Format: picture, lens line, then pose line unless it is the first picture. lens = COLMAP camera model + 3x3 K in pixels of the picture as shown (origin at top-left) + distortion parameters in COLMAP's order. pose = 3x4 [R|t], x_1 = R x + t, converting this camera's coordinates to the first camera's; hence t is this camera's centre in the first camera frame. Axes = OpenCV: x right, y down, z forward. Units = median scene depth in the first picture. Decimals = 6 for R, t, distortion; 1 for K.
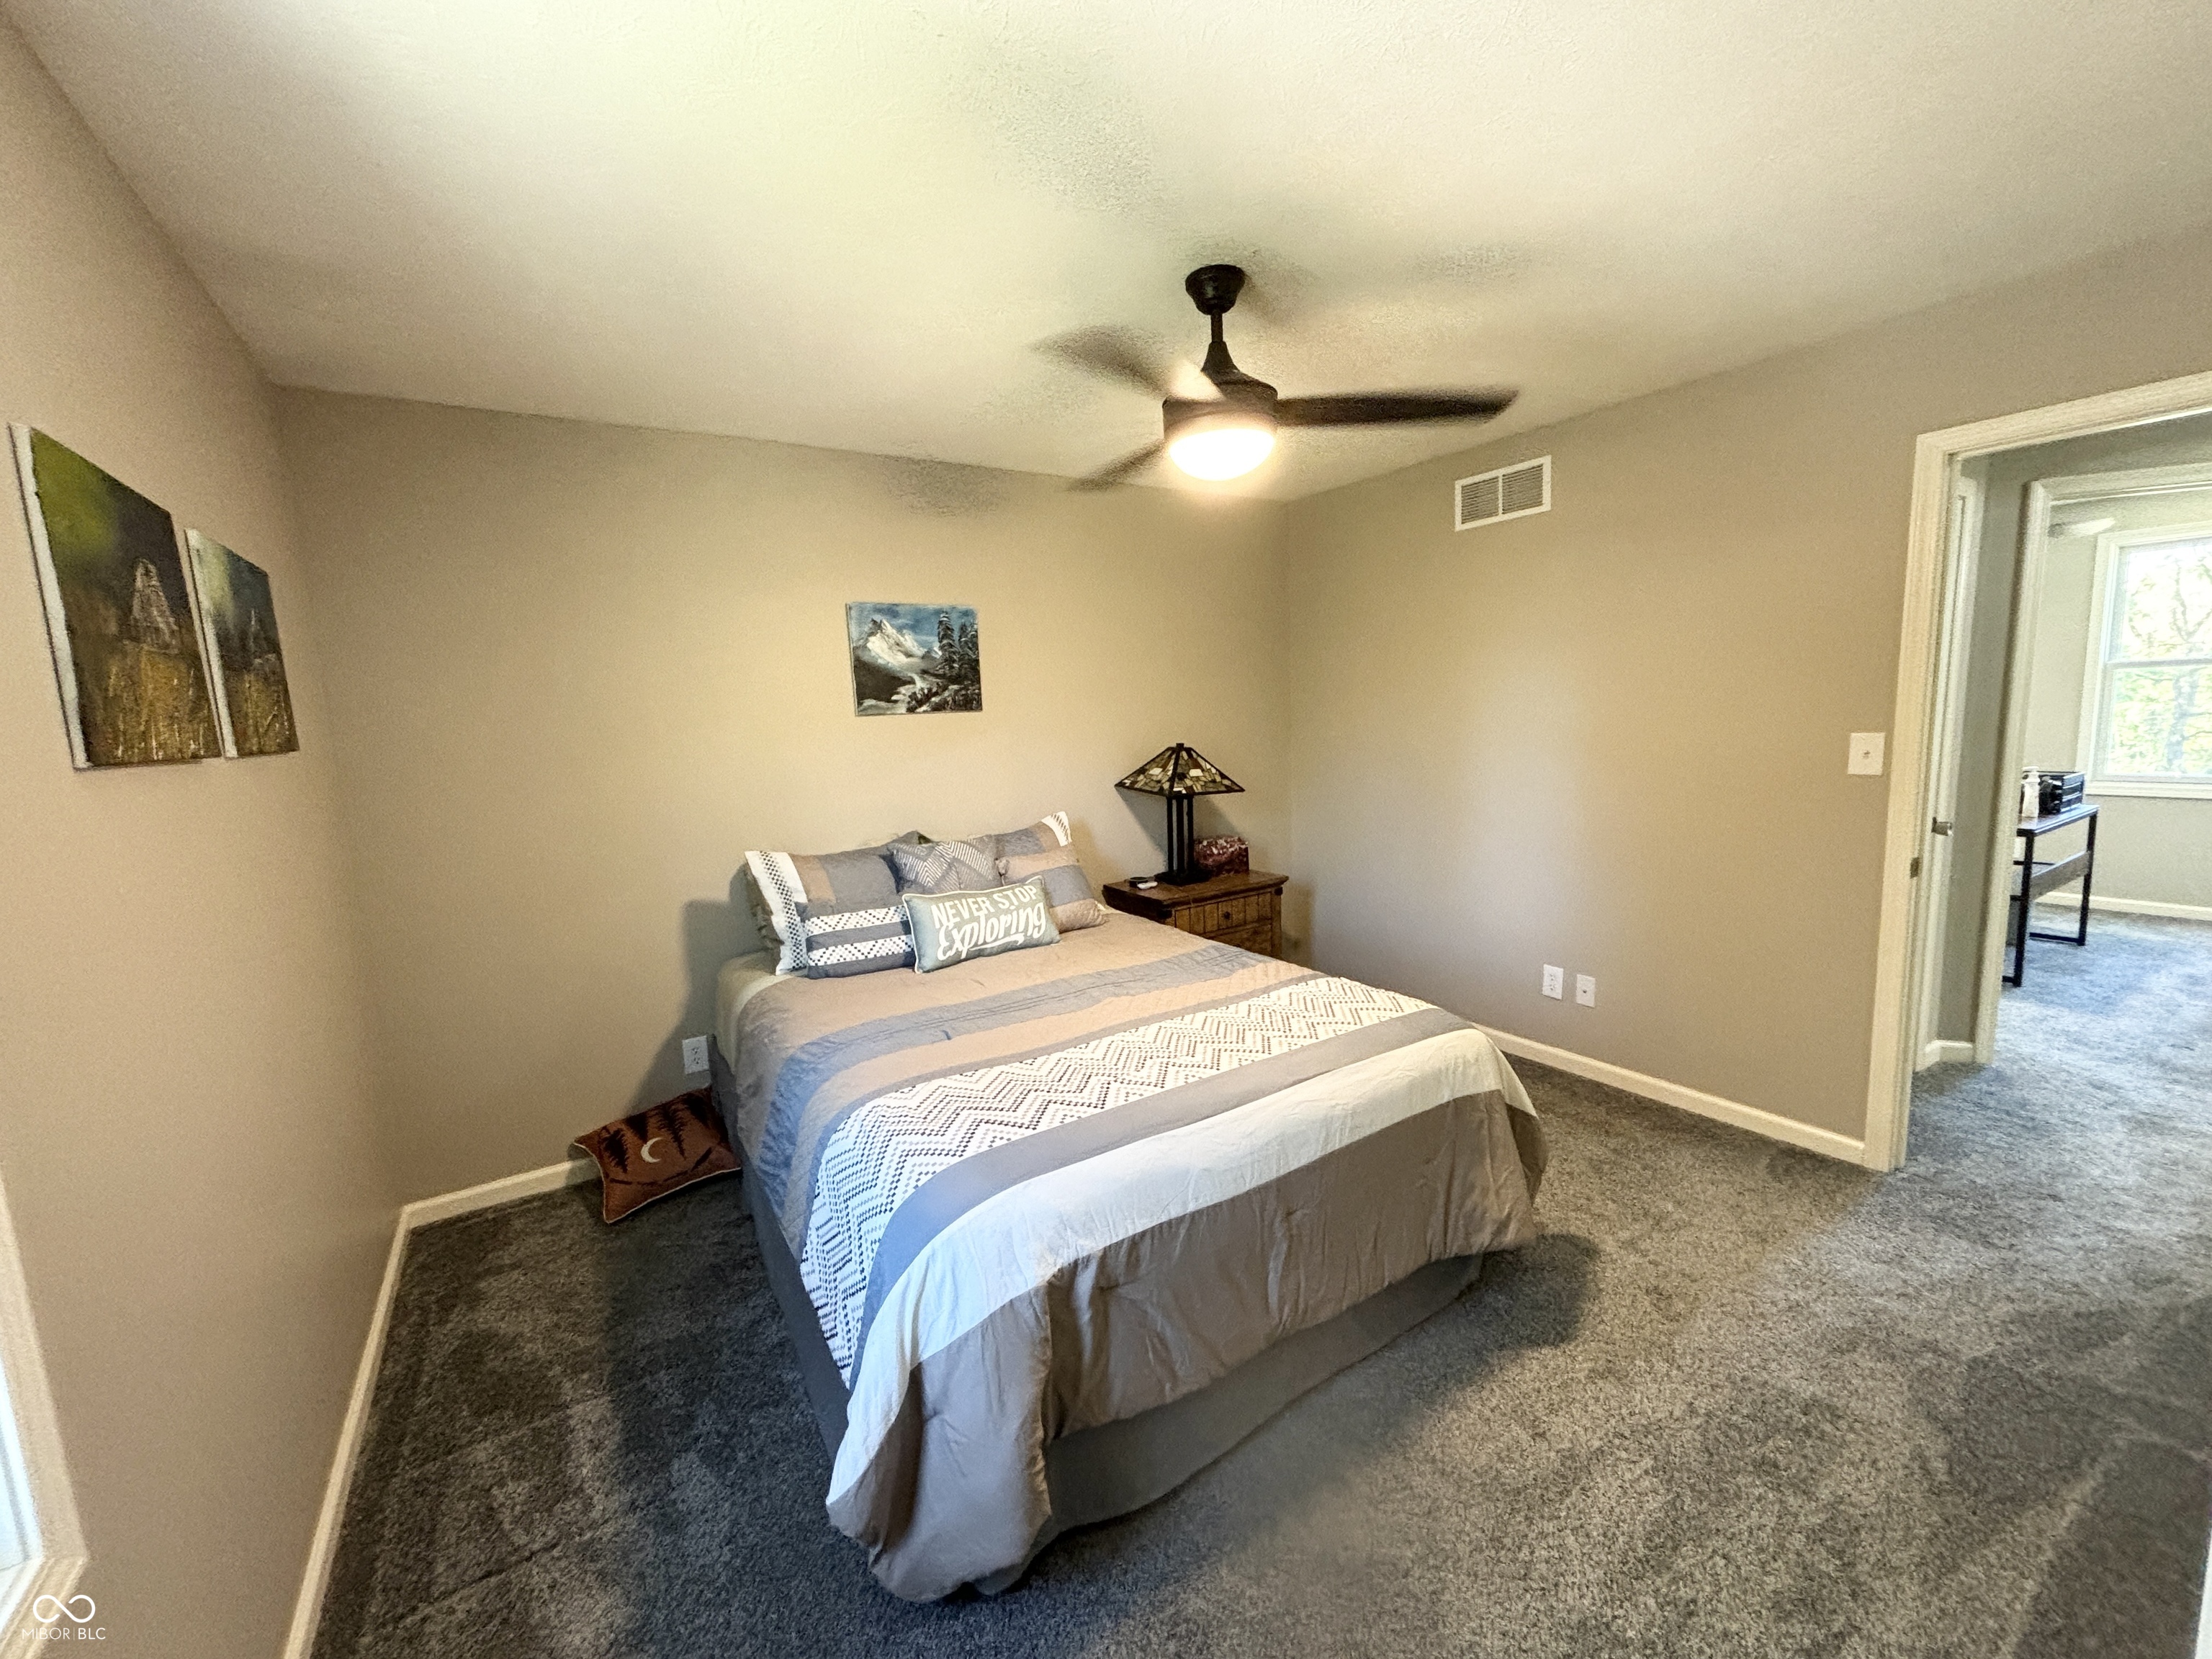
lens RADIAL K [[884.6, 0, 1098.9], [0, 884.6, 831.5], [0, 0, 1]] dist [0.000808, -0.002878]
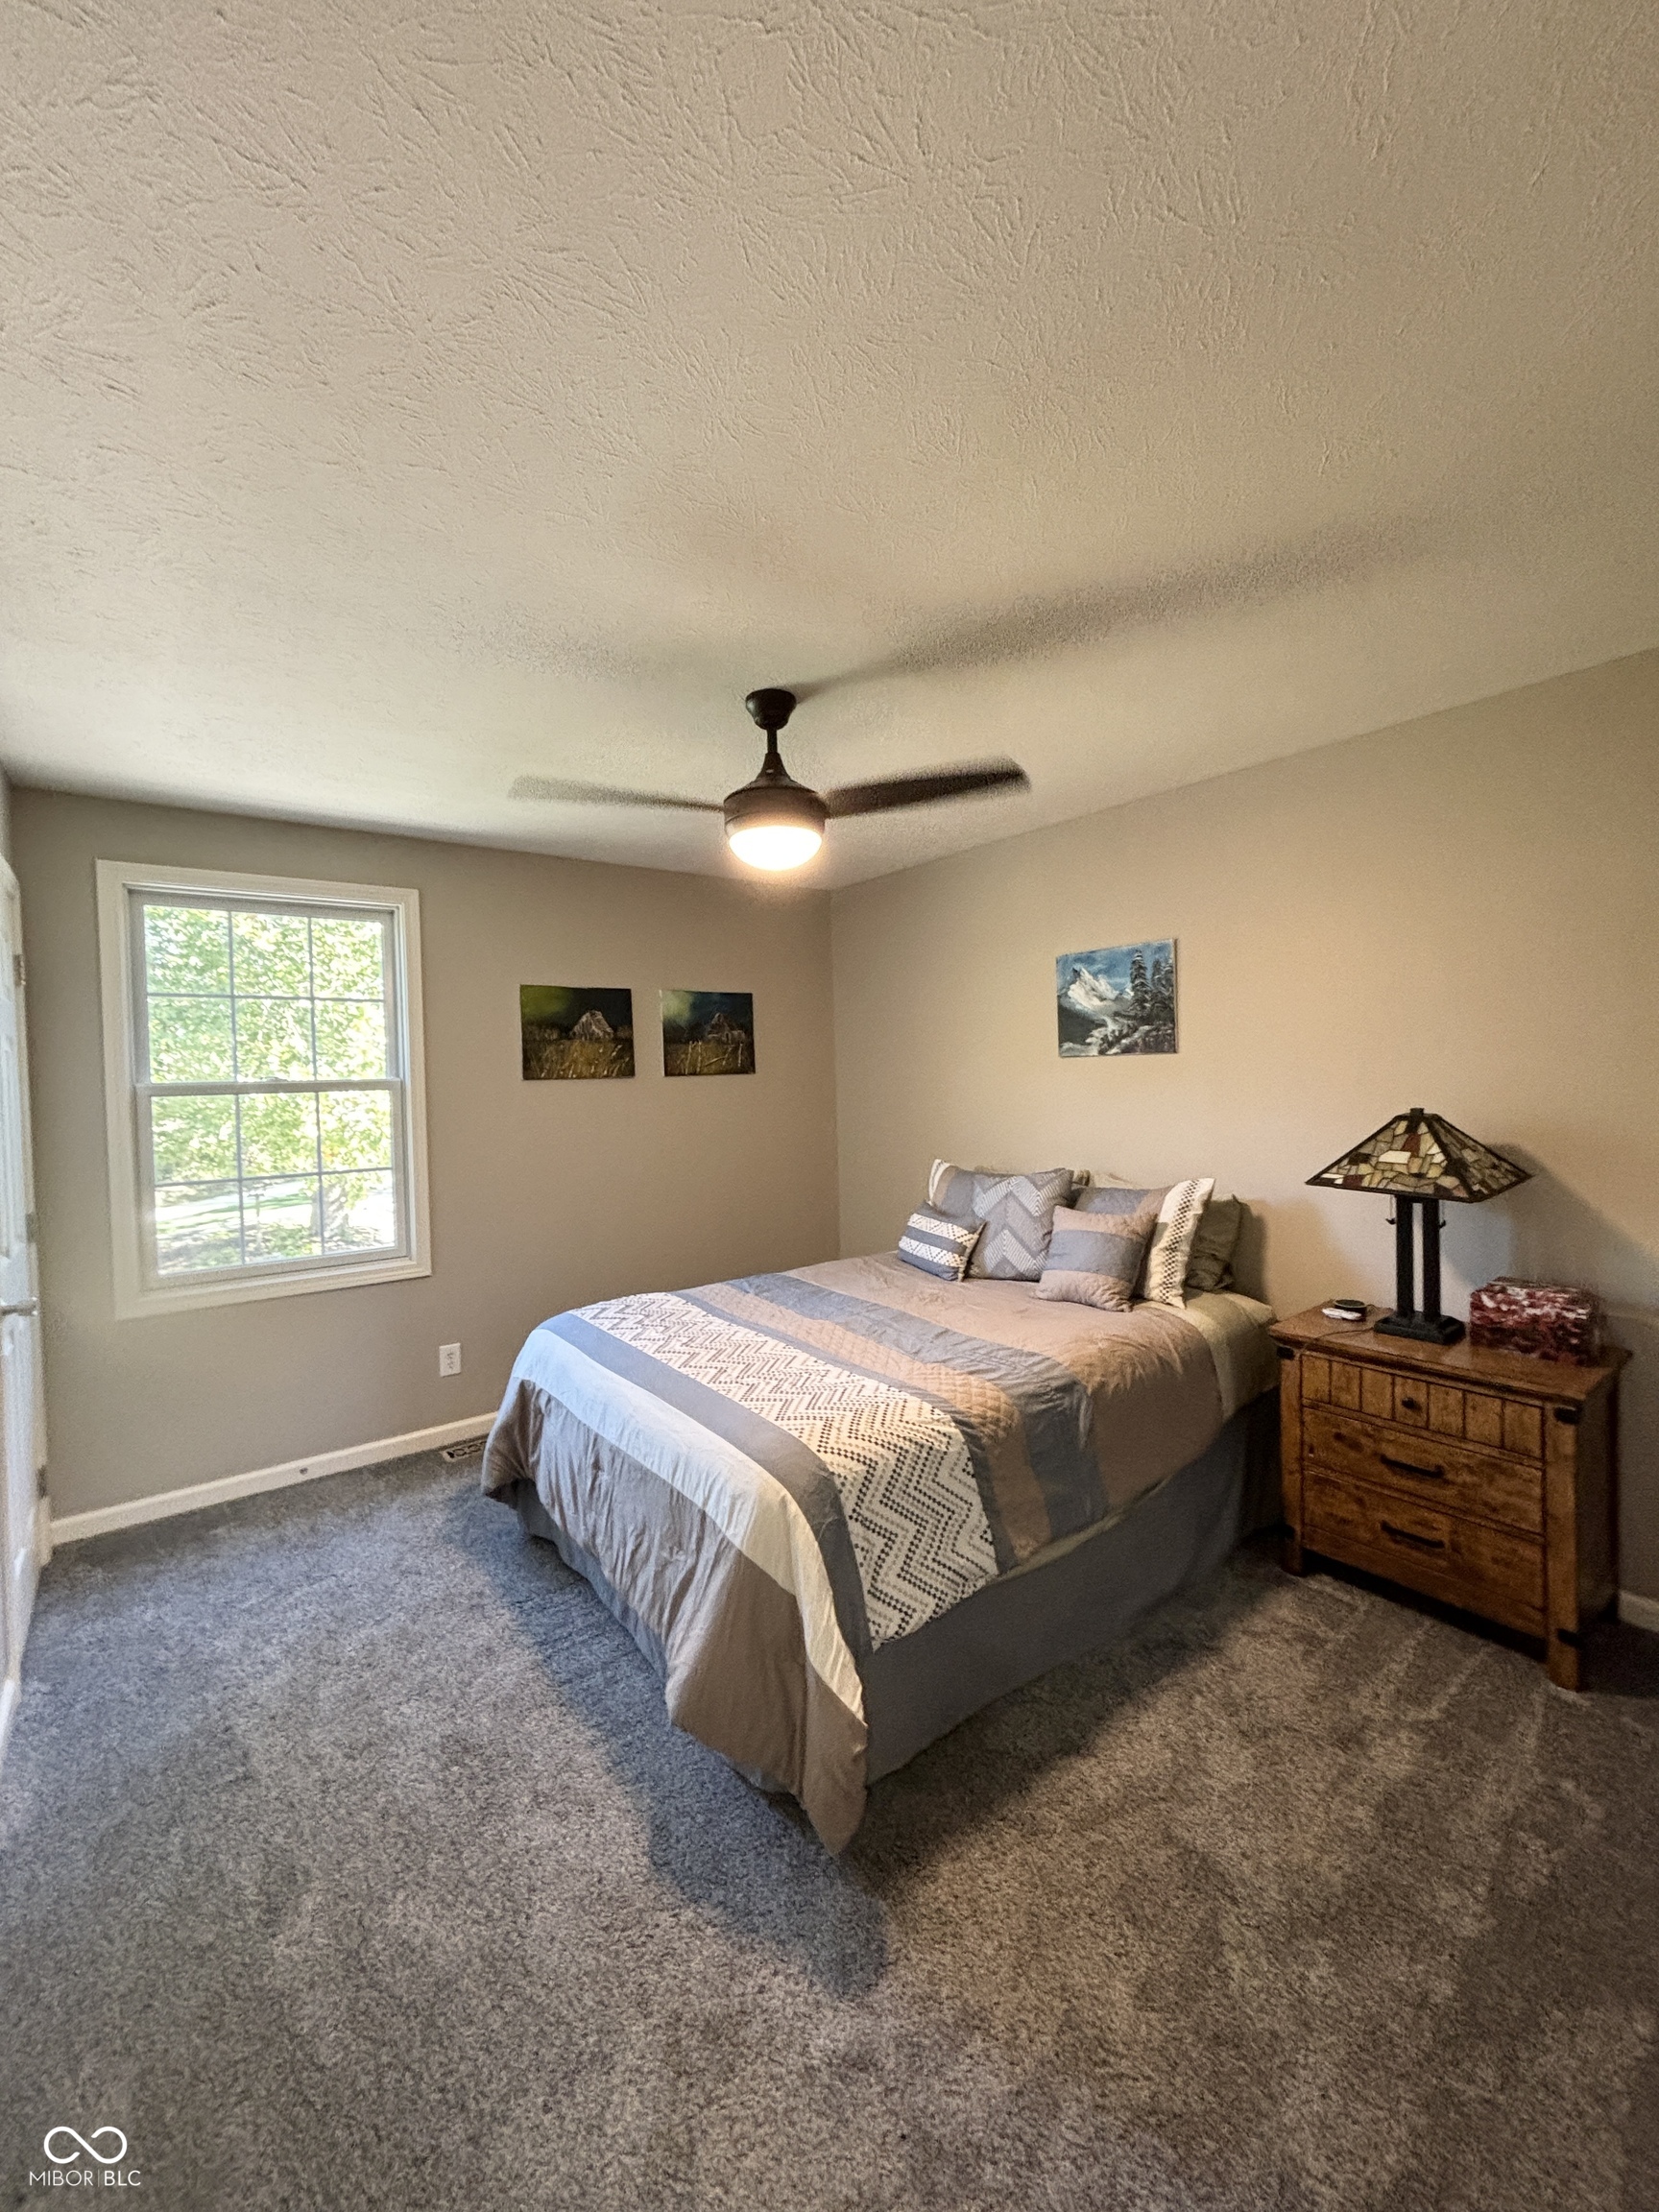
lens RADIAL K [[884.6, 0, 819.9], [0, 884.6, 1093.5], [0, 0, 1]] dist [0.000808, -0.002878]
pose [[0.072831, 0.070296, -0.994864, 0.780743], [-0.111119, 0.991874, 0.061950, -0.117924], [0.991135, 0.106036, 0.080050, 0.606991]]
